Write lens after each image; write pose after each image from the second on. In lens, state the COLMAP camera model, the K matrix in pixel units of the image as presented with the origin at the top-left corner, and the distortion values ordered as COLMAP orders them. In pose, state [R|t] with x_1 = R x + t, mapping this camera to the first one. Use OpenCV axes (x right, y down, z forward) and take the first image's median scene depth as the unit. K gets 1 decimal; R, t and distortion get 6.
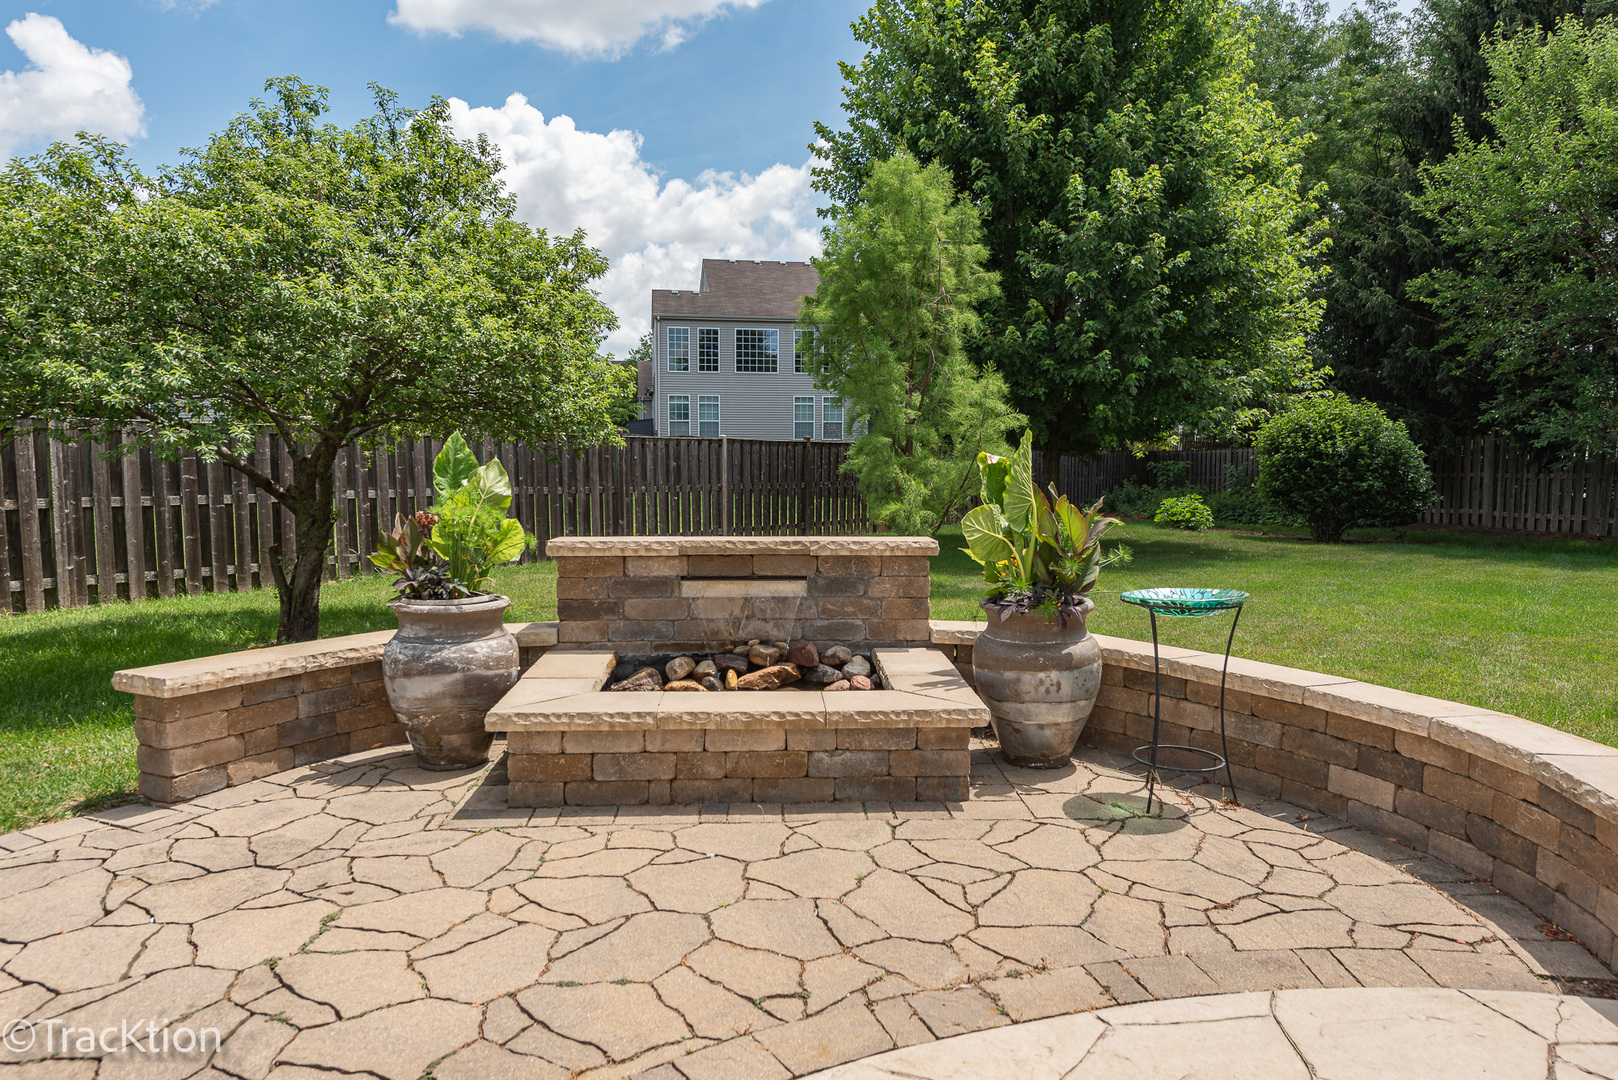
lens RADIAL K [[1068.2, 0, 814.2], [0, 1068.2, 538.1], [0, 0, 1]] dist [0.018034, -0.005849]
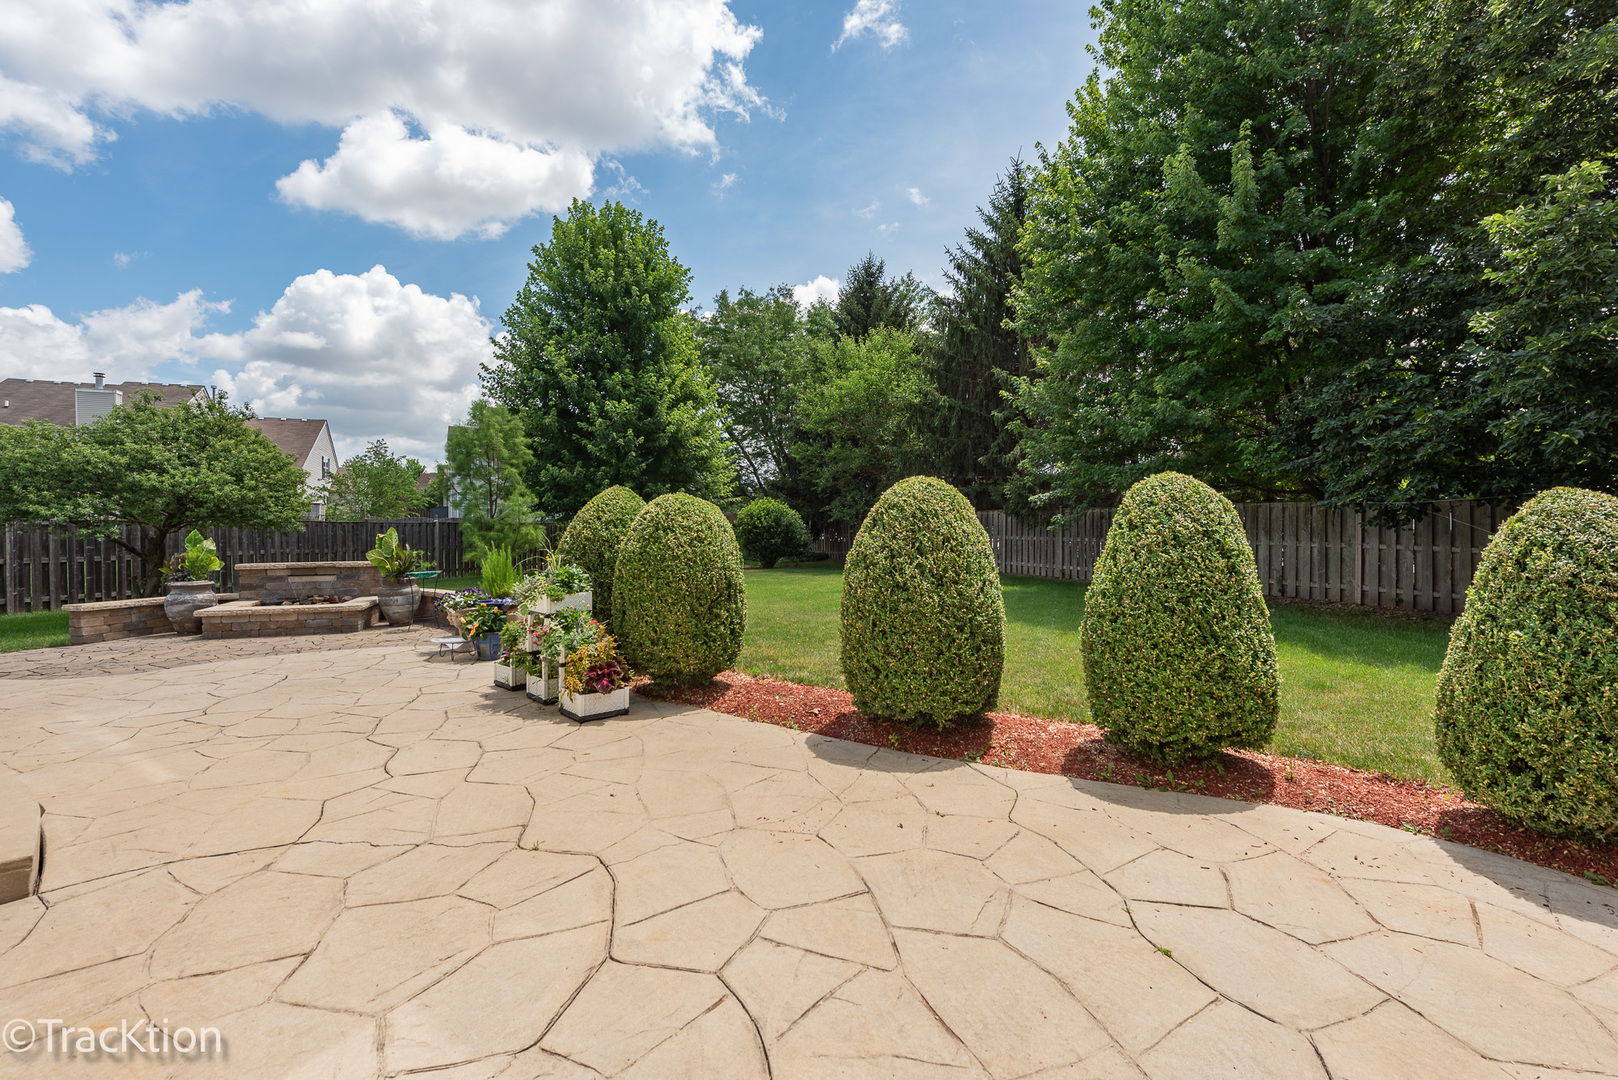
lens RADIAL K [[727.4, 0, 814.3], [0, 727.4, 525.4], [0, 0, 1]] dist [0.012623, -0.000973]
pose [[0.966723, -0.010055, 0.255628, 0.900315], [0.029381, 0.996979, -0.071896, 0.099501], [-0.254133, 0.077015, 0.964098, -1.598001]]
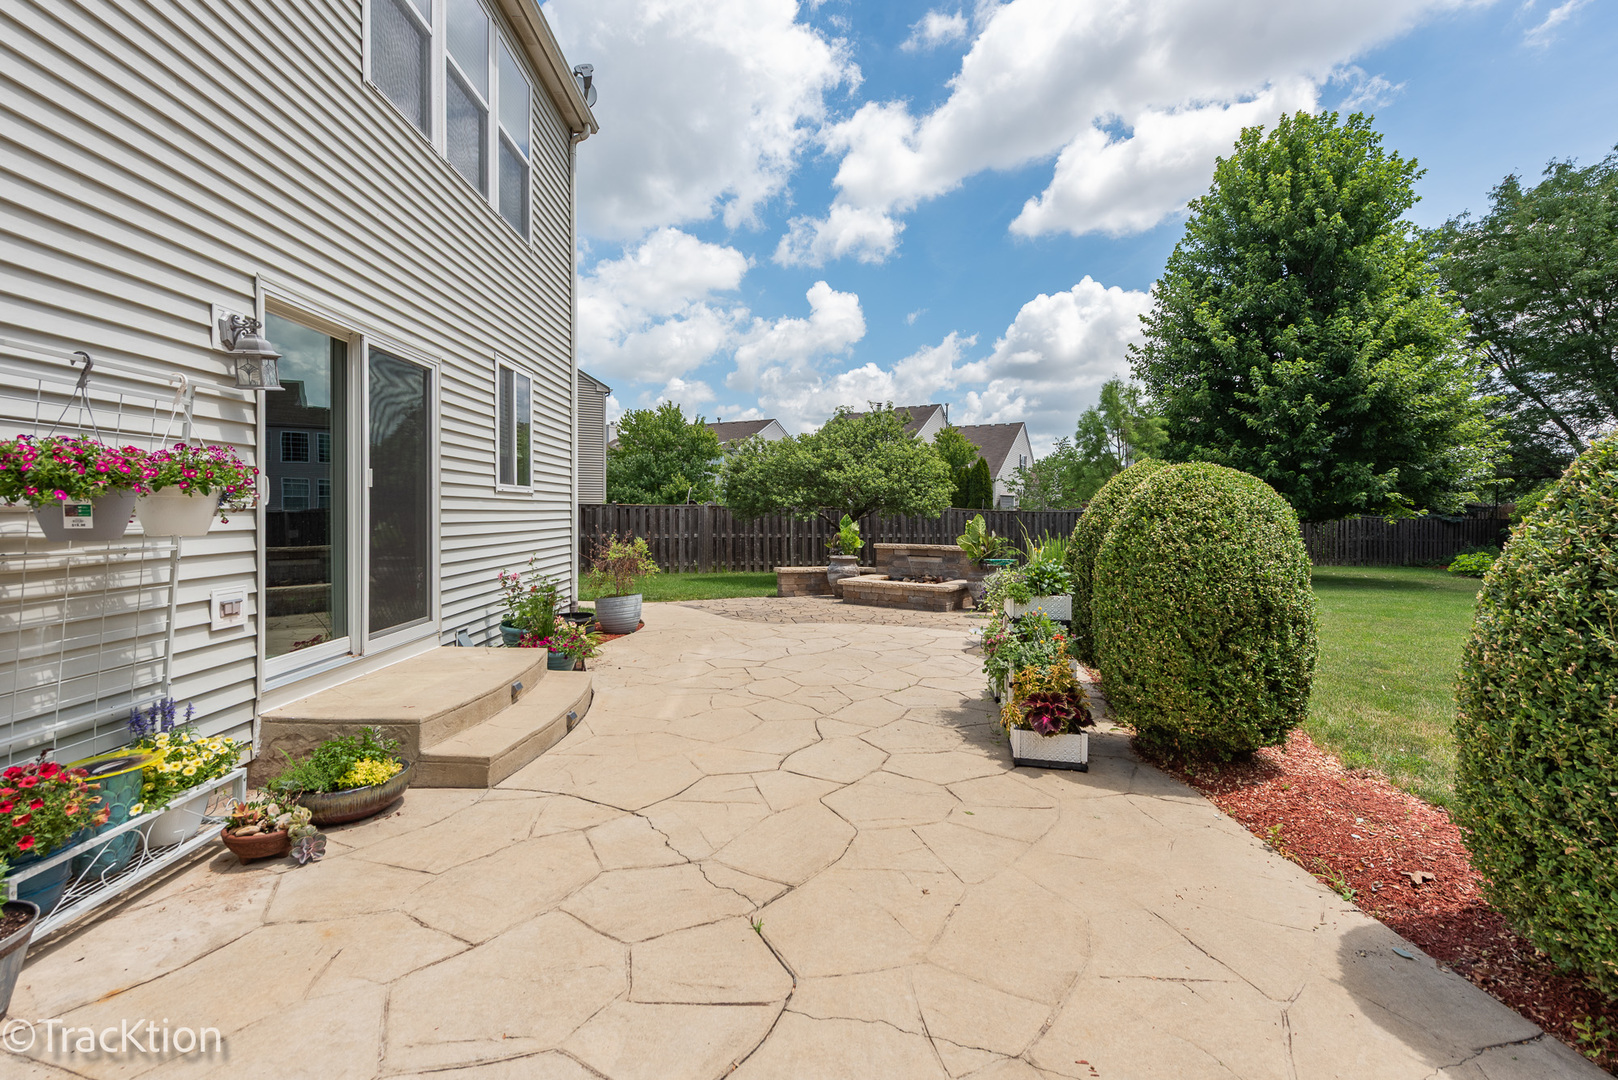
lens RADIAL K [[727.4, 0, 797.3], [0, 727.4, 518.6], [0, 0, 1]] dist [0.012623, -0.000973]
pose [[0.791768, 0.006384, -0.610788, 1.168658], [-0.053400, 0.996840, -0.058804, 0.084305], [0.608483, 0.079175, 0.789607, -1.242313]]
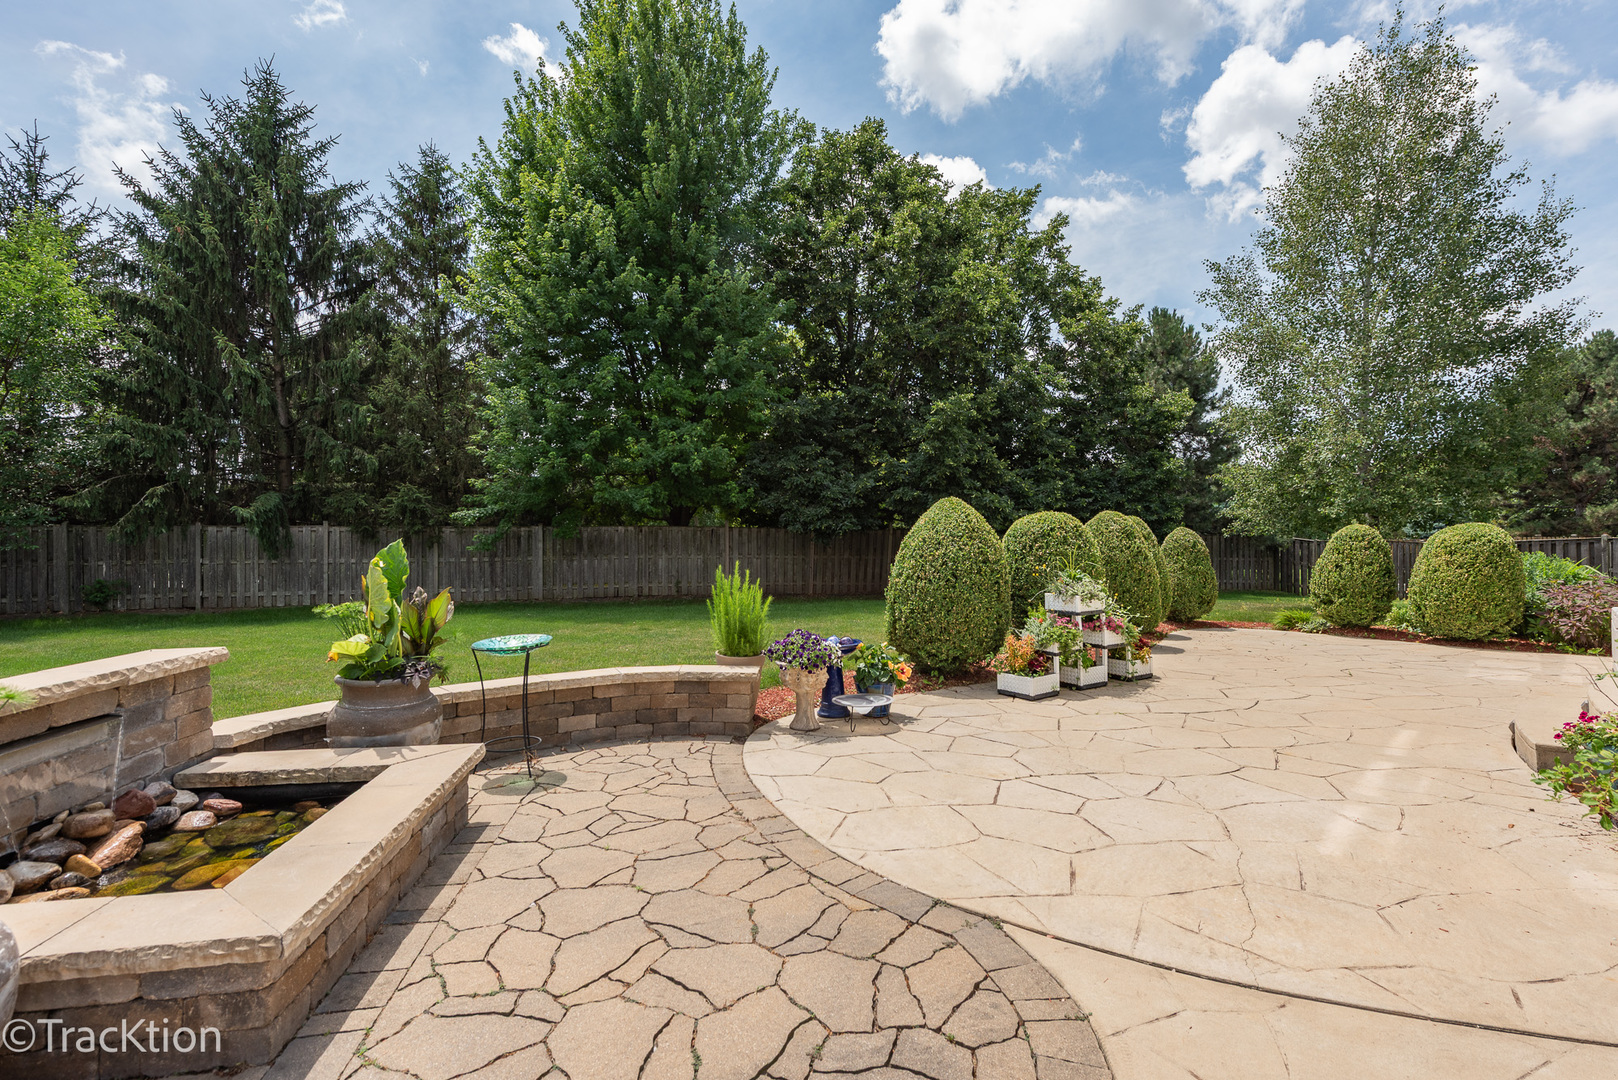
lens RADIAL K [[727.4, 0, 810.9], [0, 727.4, 540.5], [0, 0, 1]] dist [0.012623, -0.000973]
pose [[-0.094931, -0.005277, 0.995470, -0.697718], [0.088965, 0.995940, 0.013763, -0.063835], [-0.991501, 0.089869, -0.094076, 0.560395]]
